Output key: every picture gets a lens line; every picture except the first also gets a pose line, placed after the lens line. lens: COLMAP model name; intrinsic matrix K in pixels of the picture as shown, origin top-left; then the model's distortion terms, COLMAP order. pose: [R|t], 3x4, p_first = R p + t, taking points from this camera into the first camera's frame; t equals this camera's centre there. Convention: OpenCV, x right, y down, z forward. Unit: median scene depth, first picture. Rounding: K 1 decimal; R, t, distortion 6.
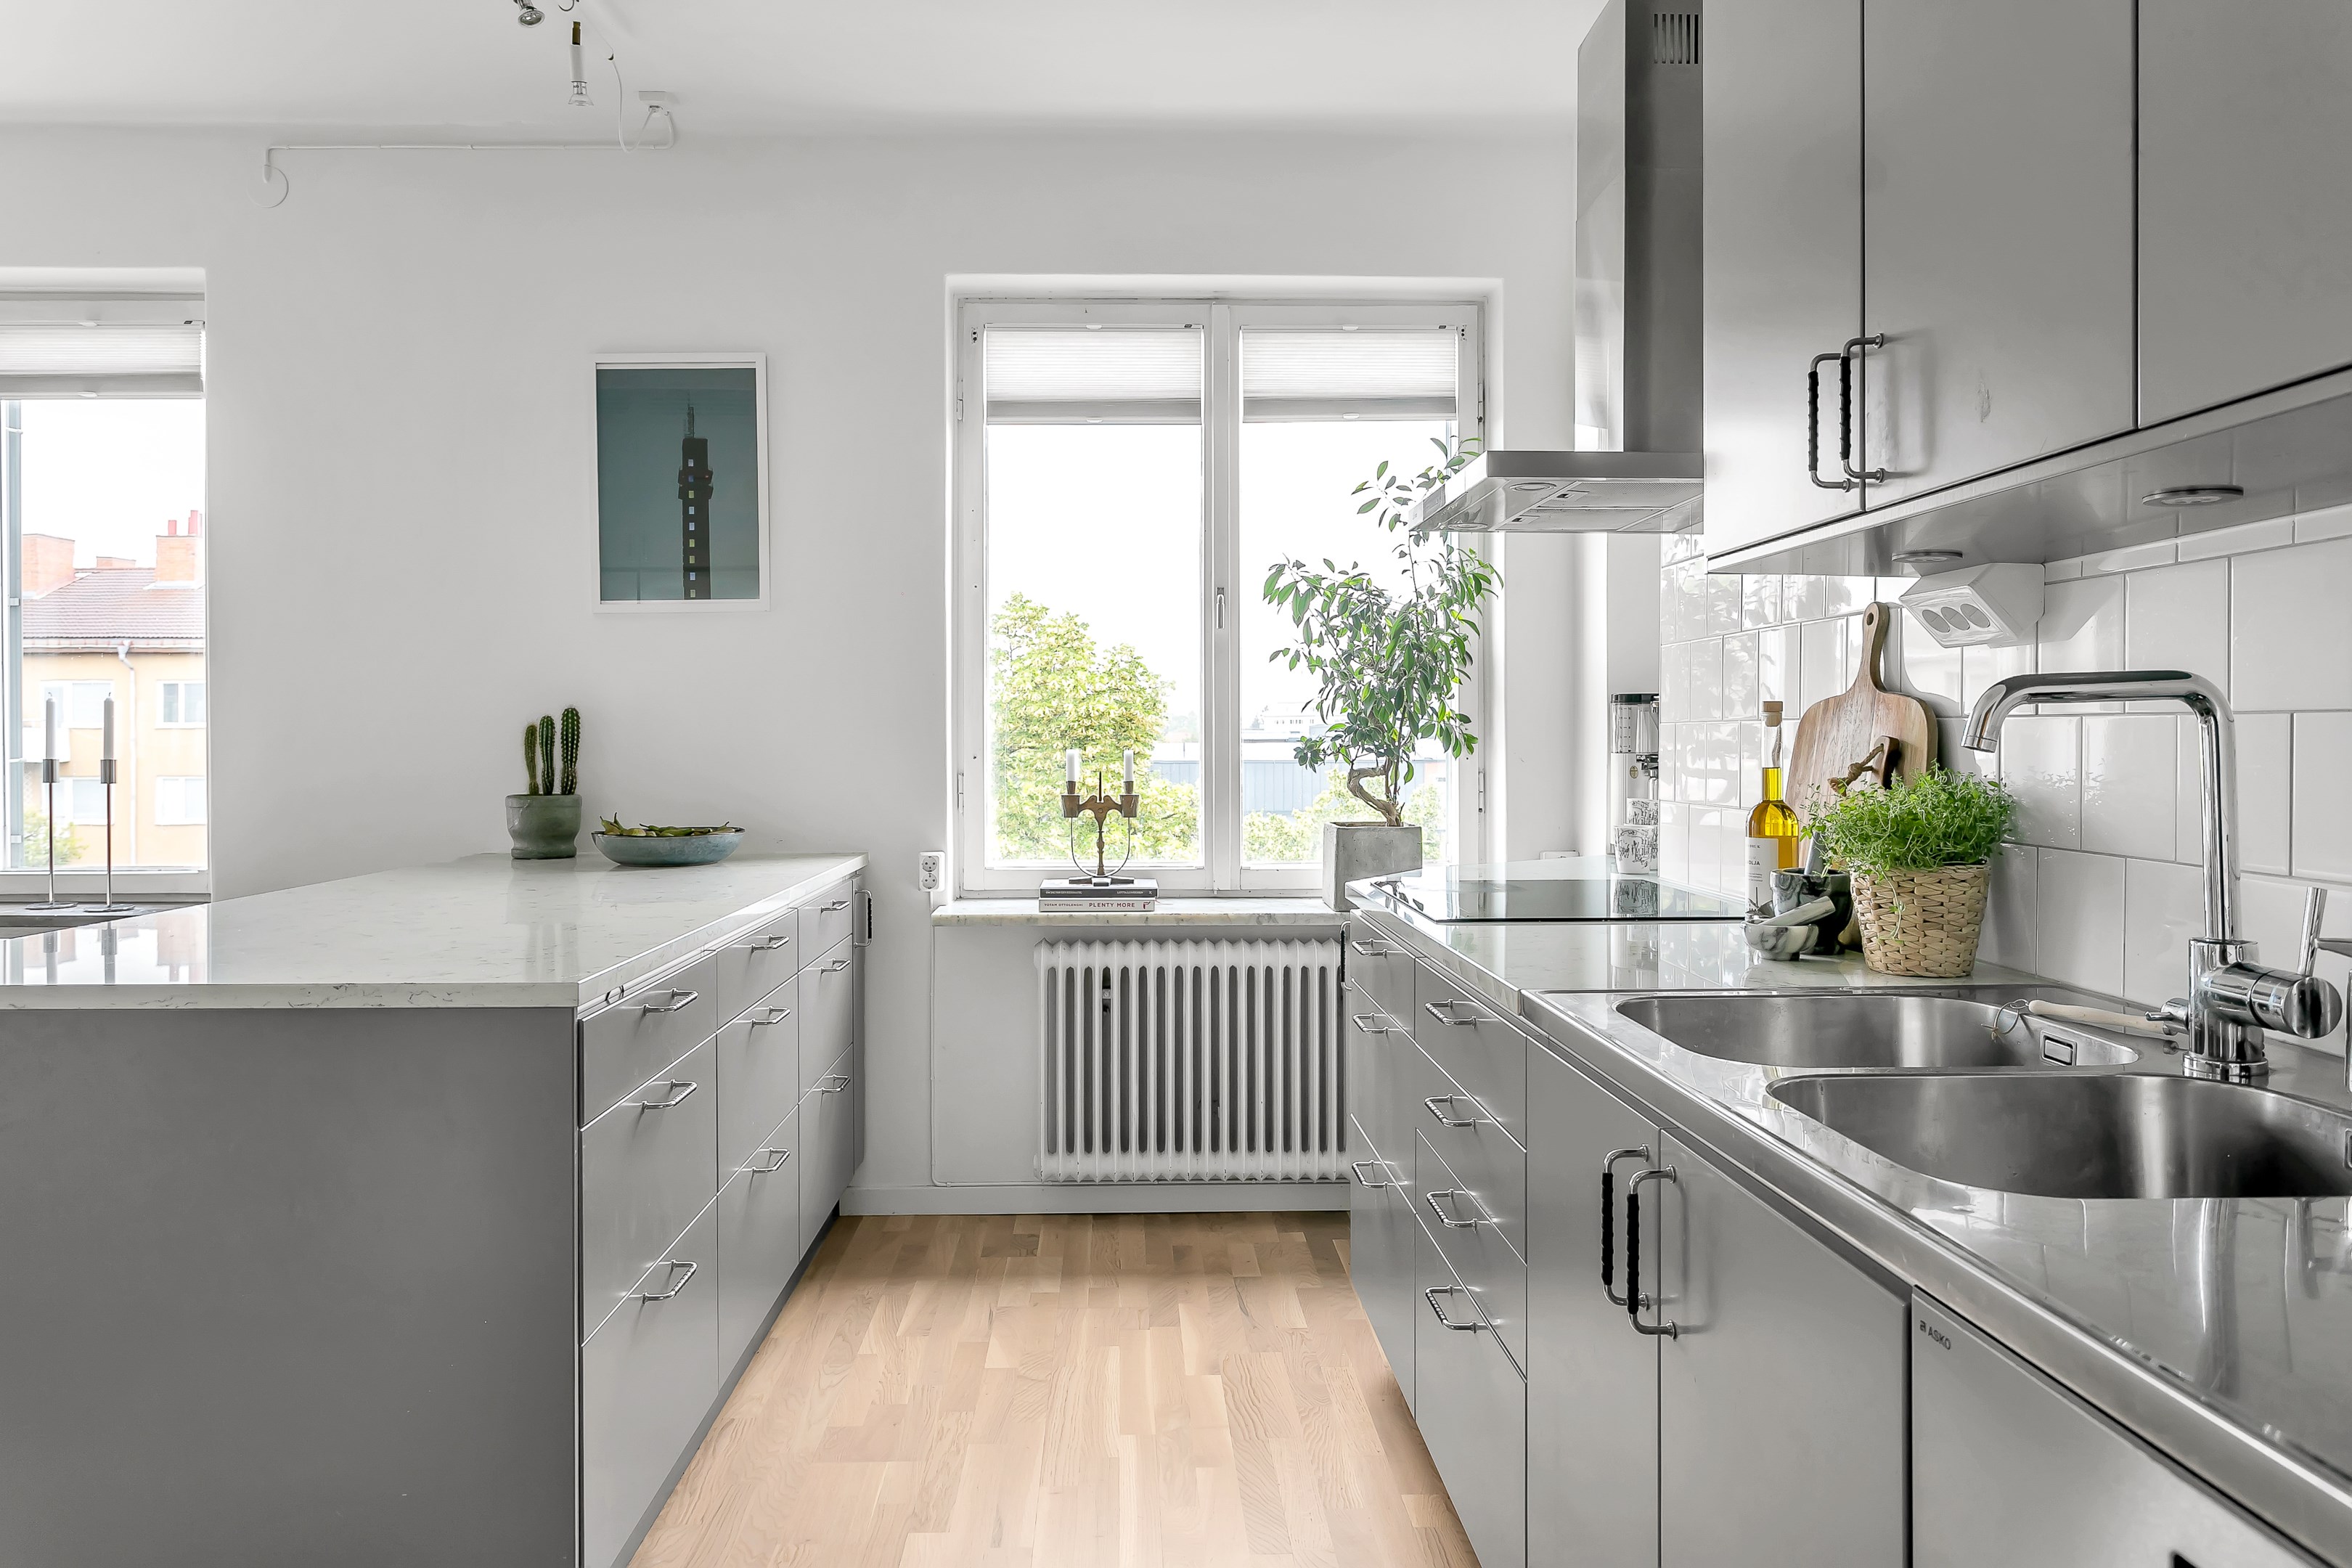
lens RADIAL K [[1647.7, 0, 1175.0], [0, 1647.7, 777.2], [0, 0, 1]] dist [0.005332, 0.004963]
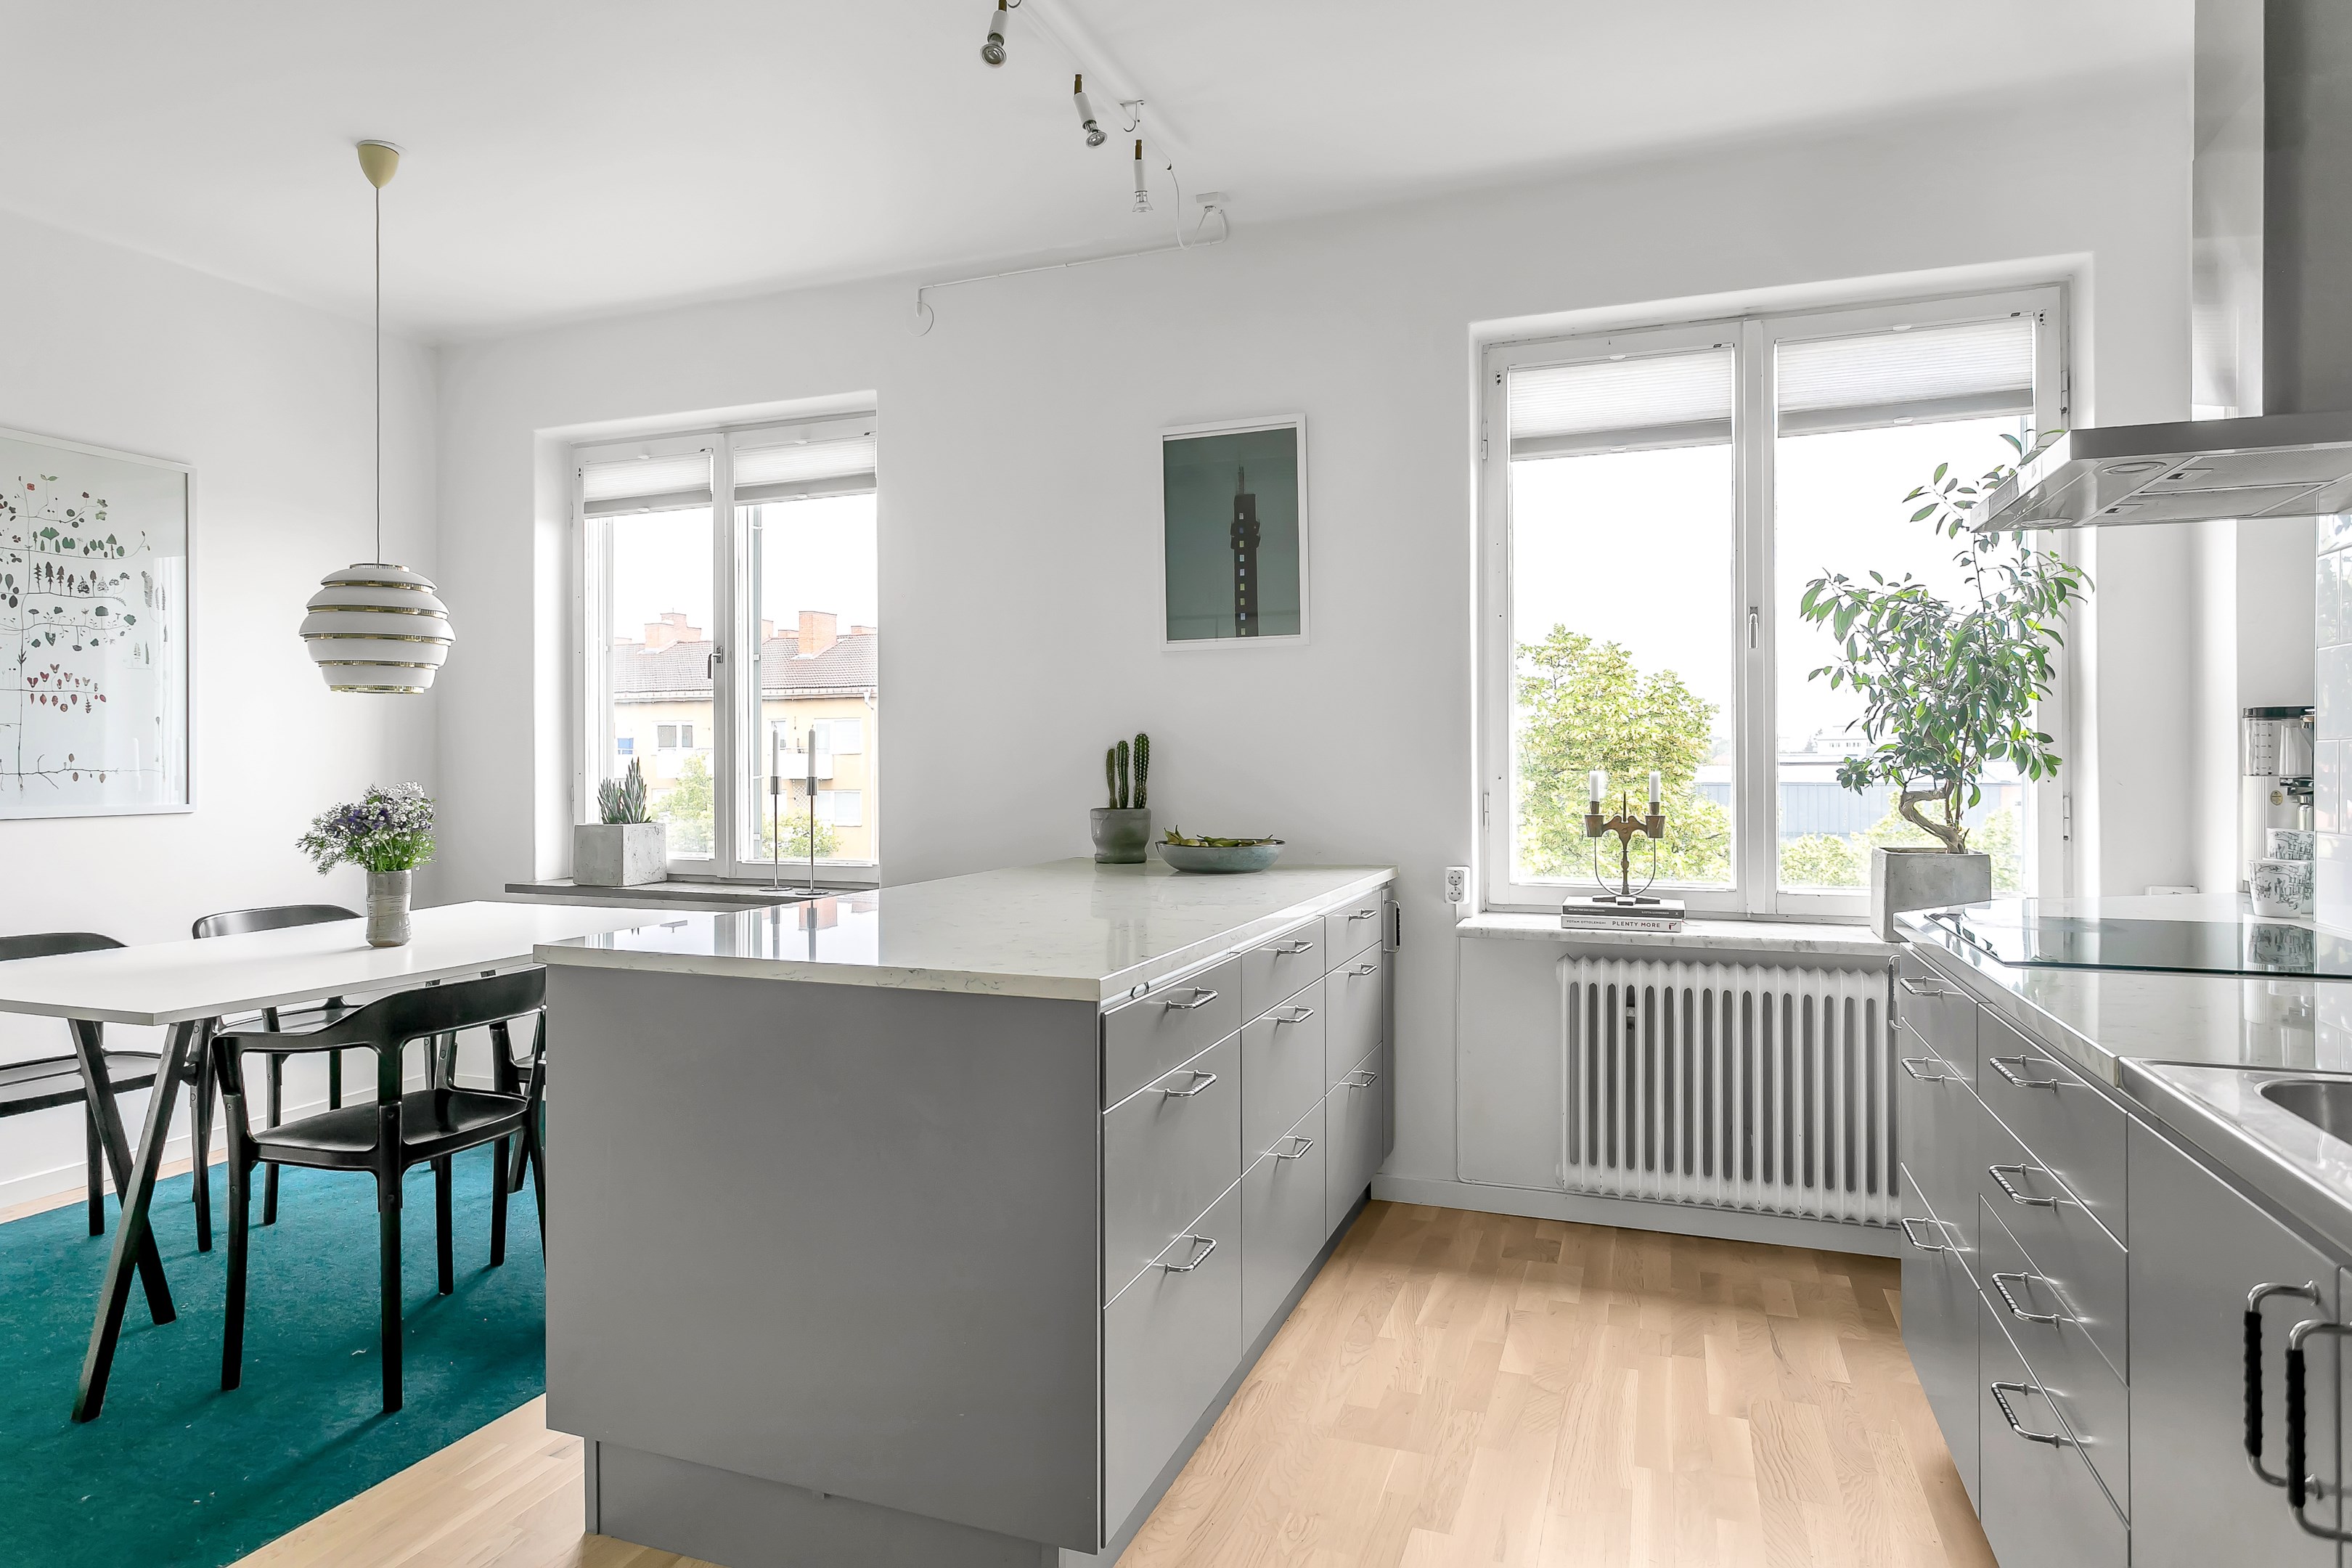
lens RADIAL K [[1351.7, 0, 1175.0], [0, 1351.7, 767.5], [0, 0, 1]] dist [-0.003490, 0.008956]
pose [[0.919613, 0.001031, -0.392824, 0.028036], [-0.008795, 0.999800, -0.017964, -0.001313], [0.392727, 0.019974, 0.919438, 0.127863]]
